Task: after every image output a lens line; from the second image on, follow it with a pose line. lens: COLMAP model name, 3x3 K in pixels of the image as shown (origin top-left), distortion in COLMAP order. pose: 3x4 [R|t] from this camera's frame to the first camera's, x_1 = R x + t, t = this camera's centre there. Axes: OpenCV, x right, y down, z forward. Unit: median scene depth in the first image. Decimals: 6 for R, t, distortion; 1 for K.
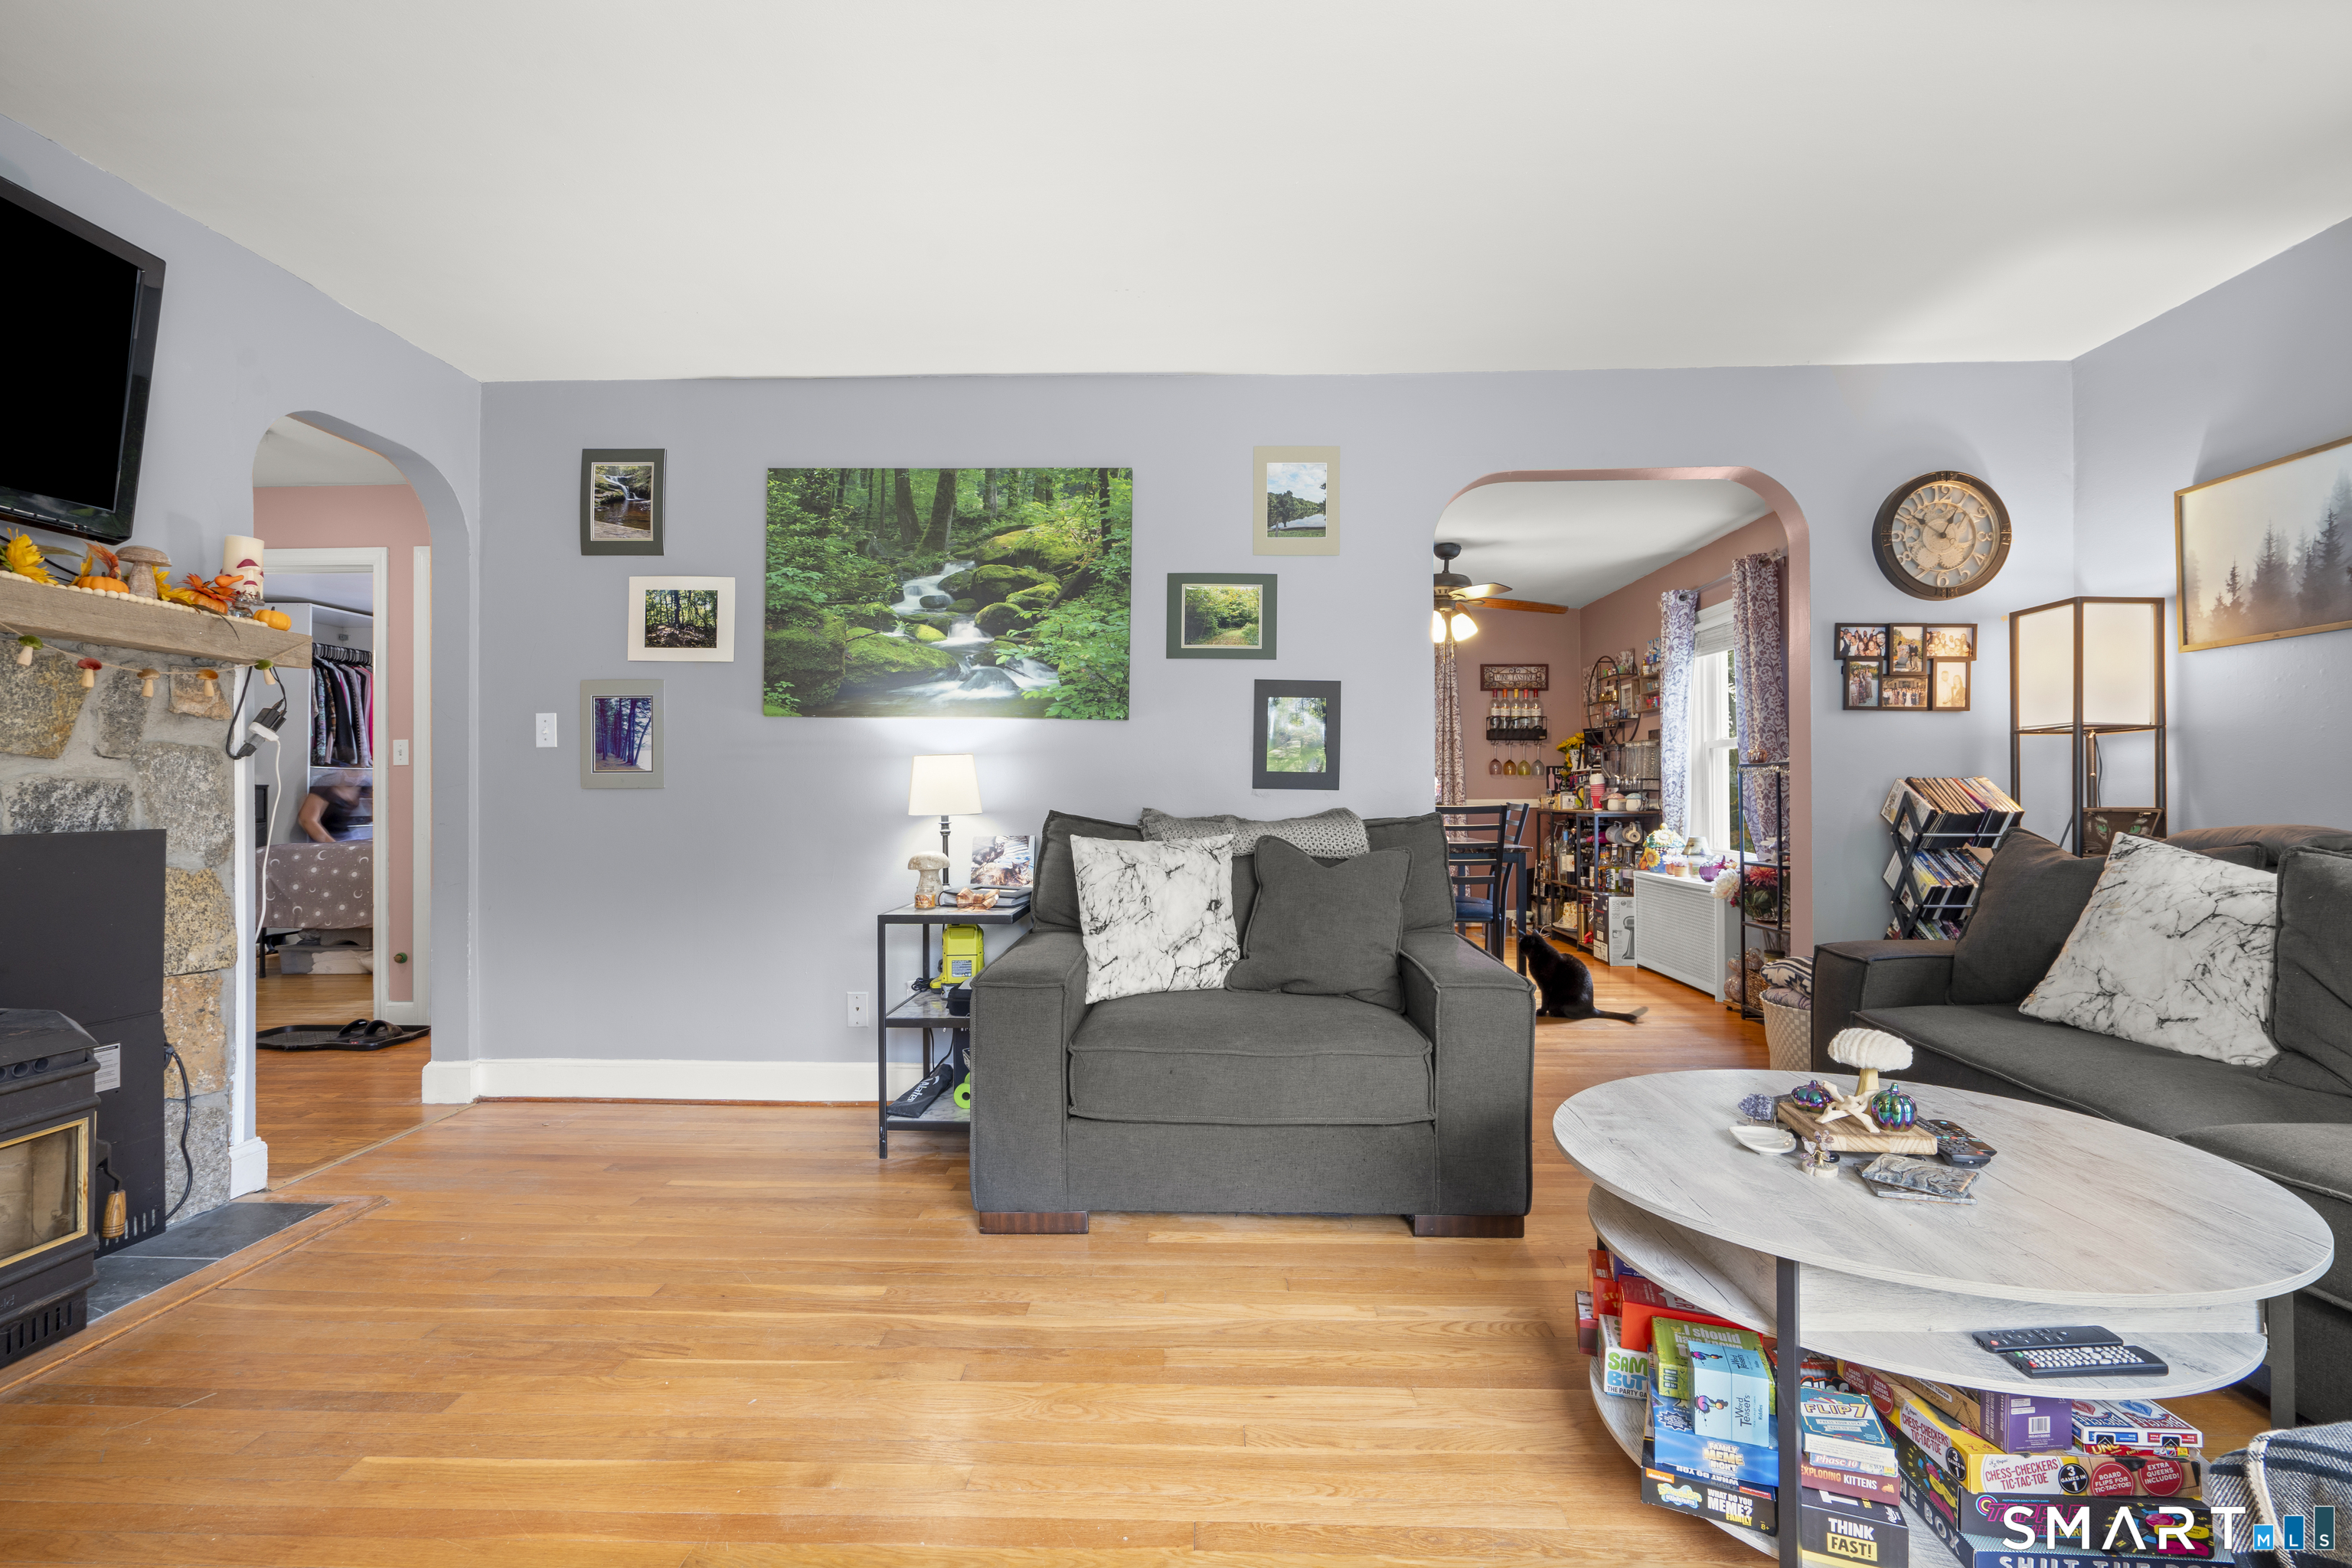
lens RADIAL K [[1063.9, 0, 1176.0], [0, 1063.9, 784.0], [0, 0, 1]] dist [0.000720, 0.000613]
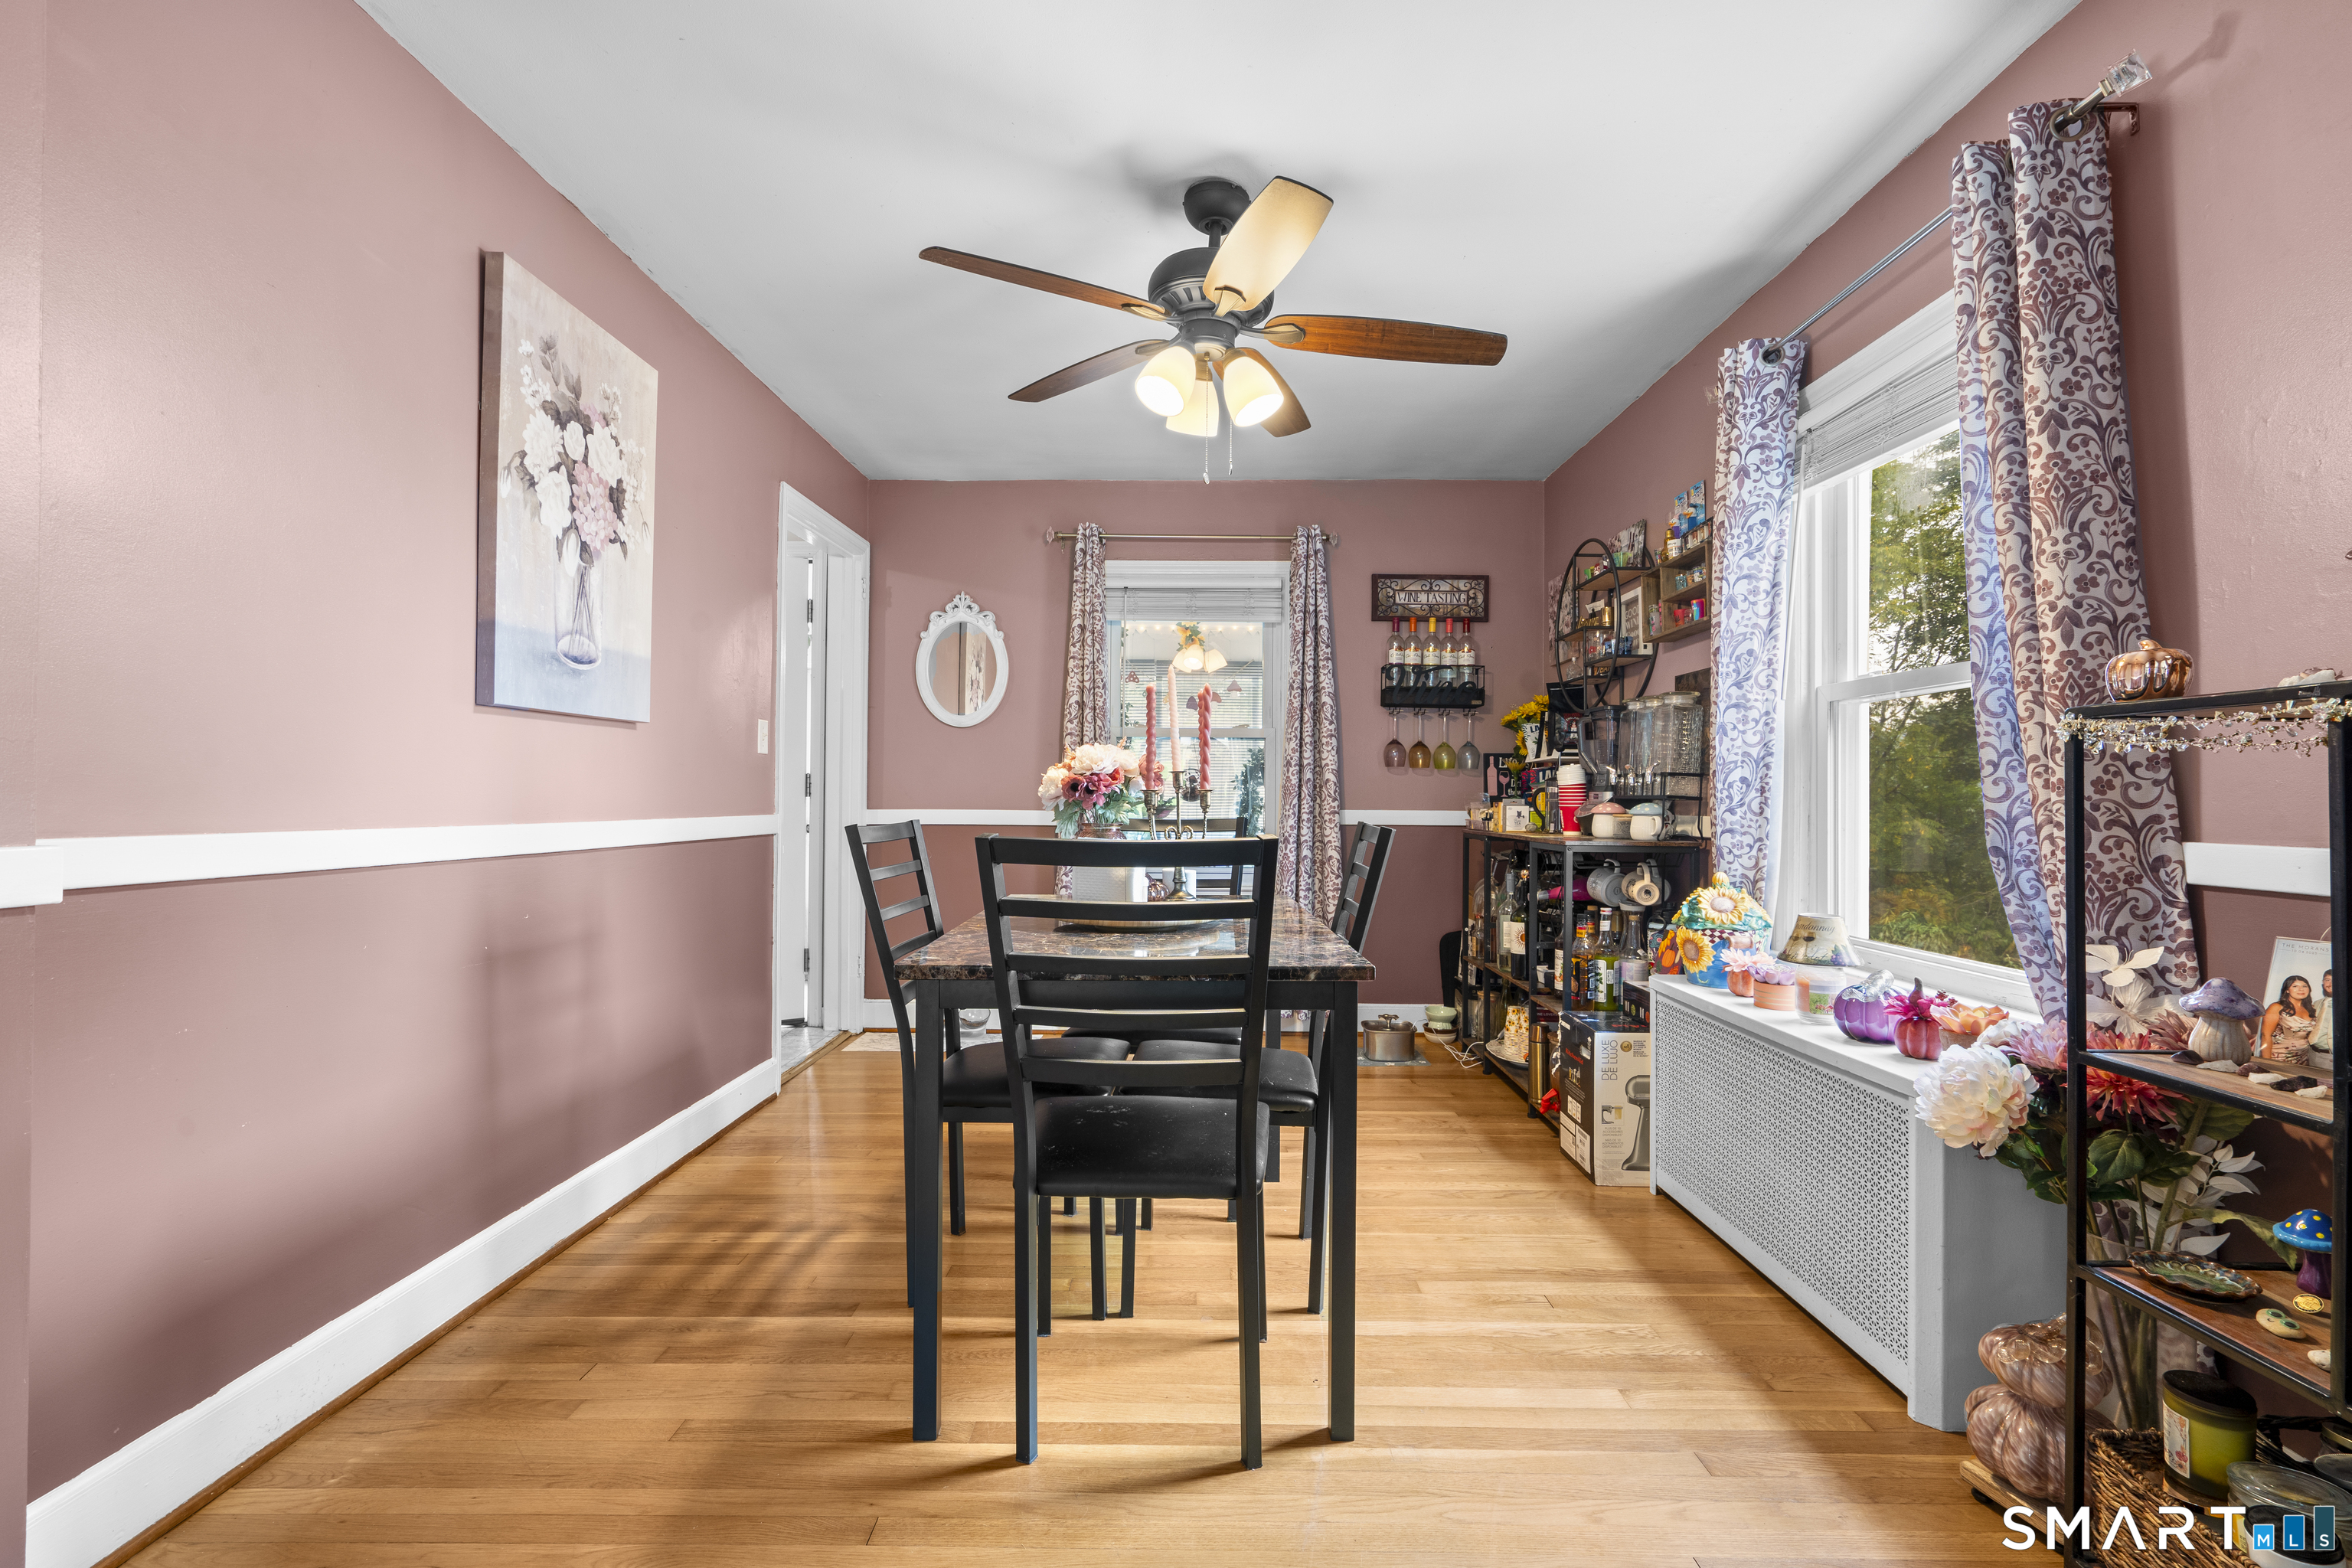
lens RADIAL K [[1063.9, 0, 1176.0], [0, 1063.9, 784.0], [0, 0, 1]] dist [0.000720, 0.000613]
pose [[0.999687, 0.012159, 0.021866, 0.202853], [-0.012102, 0.999923, -0.002738, 0.003863], [-0.021897, 0.002473, 0.999757, 0.513544]]
